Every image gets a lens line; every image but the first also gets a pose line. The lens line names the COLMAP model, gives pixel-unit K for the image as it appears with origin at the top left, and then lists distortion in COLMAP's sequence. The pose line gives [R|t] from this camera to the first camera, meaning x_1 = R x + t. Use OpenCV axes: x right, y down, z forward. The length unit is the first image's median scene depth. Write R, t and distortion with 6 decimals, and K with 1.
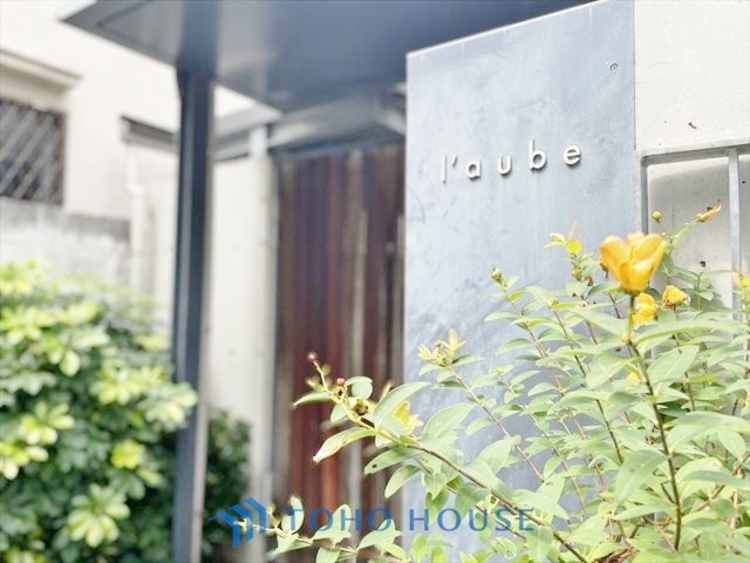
lens RADIAL K [[562.6, 0, 375.0], [0, 562.6, 281.5], [0, 0, 1]] dist [0.078907, -0.109556]
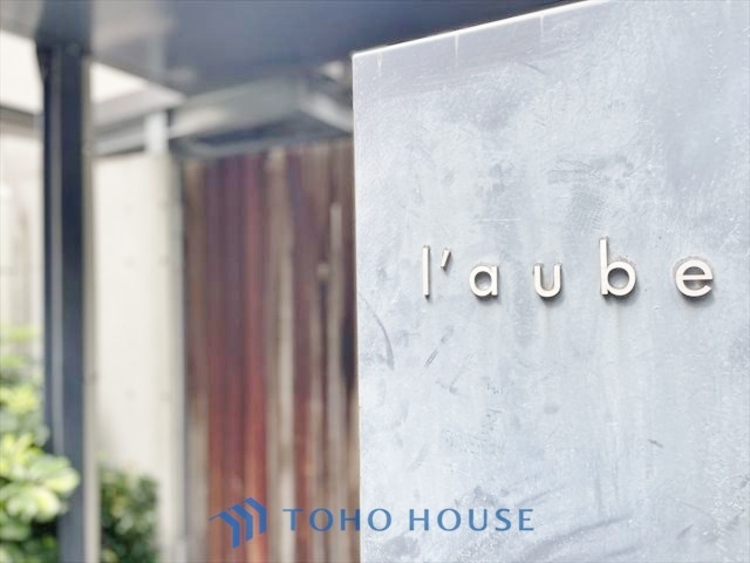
lens RADIAL K [[562.6, 0, 375.0], [0, 562.6, 281.5], [0, 0, 1]] dist [0.078907, -0.109556]
pose [[0.992332, -0.028613, 0.120241, 0.007720], [0.022681, 0.998471, 0.050418, -0.218991], [-0.121500, -0.047305, 0.991464, 0.468363]]
